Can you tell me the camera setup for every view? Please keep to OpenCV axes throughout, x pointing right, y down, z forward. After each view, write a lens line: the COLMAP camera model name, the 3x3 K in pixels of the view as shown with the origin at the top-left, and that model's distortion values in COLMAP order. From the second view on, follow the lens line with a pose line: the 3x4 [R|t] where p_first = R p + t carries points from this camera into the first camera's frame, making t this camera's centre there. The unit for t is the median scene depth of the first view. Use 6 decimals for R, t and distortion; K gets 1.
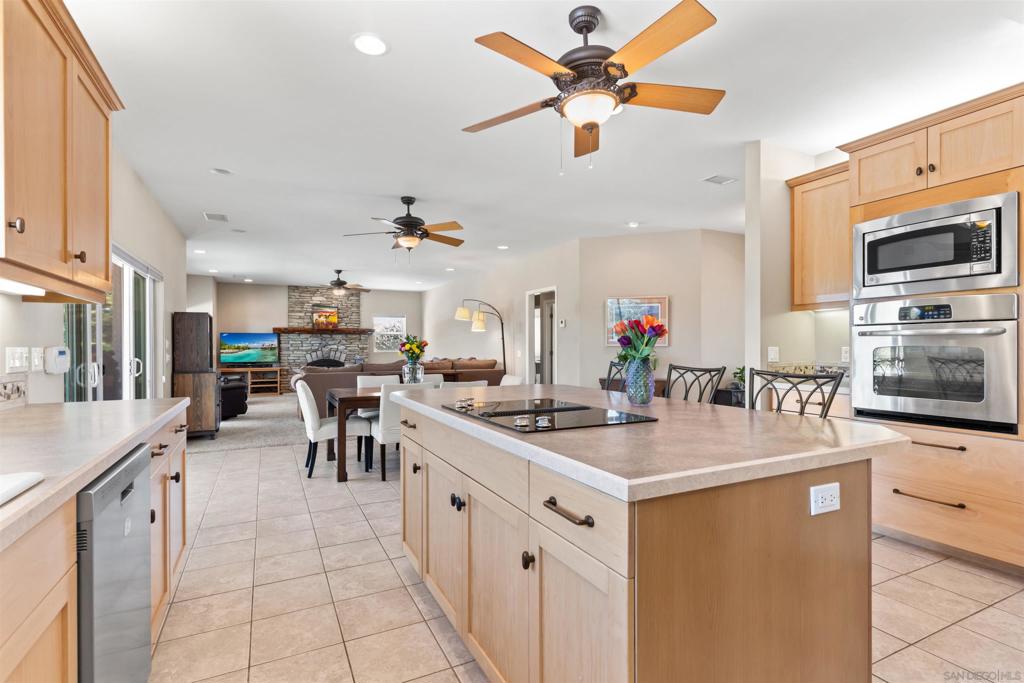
lens RADIAL K [[490.9, 0, 510.8], [0, 490.9, 344.5], [0, 0, 1]] dist [-0.009475, -0.000107]
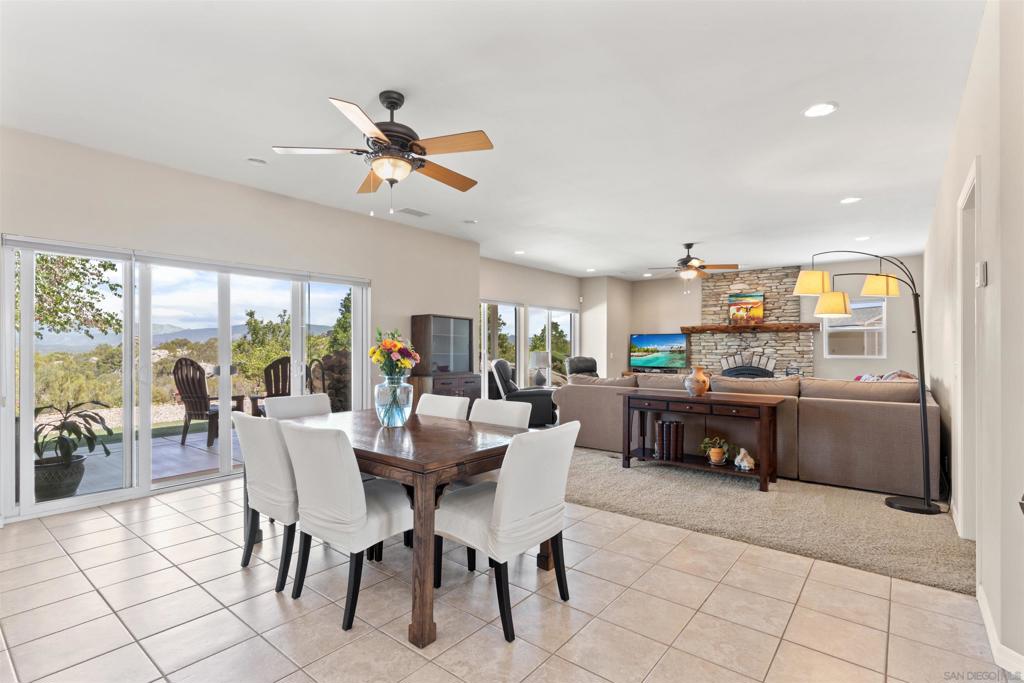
lens RADIAL K [[490.9, 0, 509.1], [0, 490.9, 345.6], [0, 0, 1]] dist [-0.009475, -0.000107]
pose [[0.405466, -0.005727, -0.914092, 0.162895], [0.000475, 0.999982, -0.006054, 0.002823], [0.914110, 0.002021, 0.405461, 0.371431]]
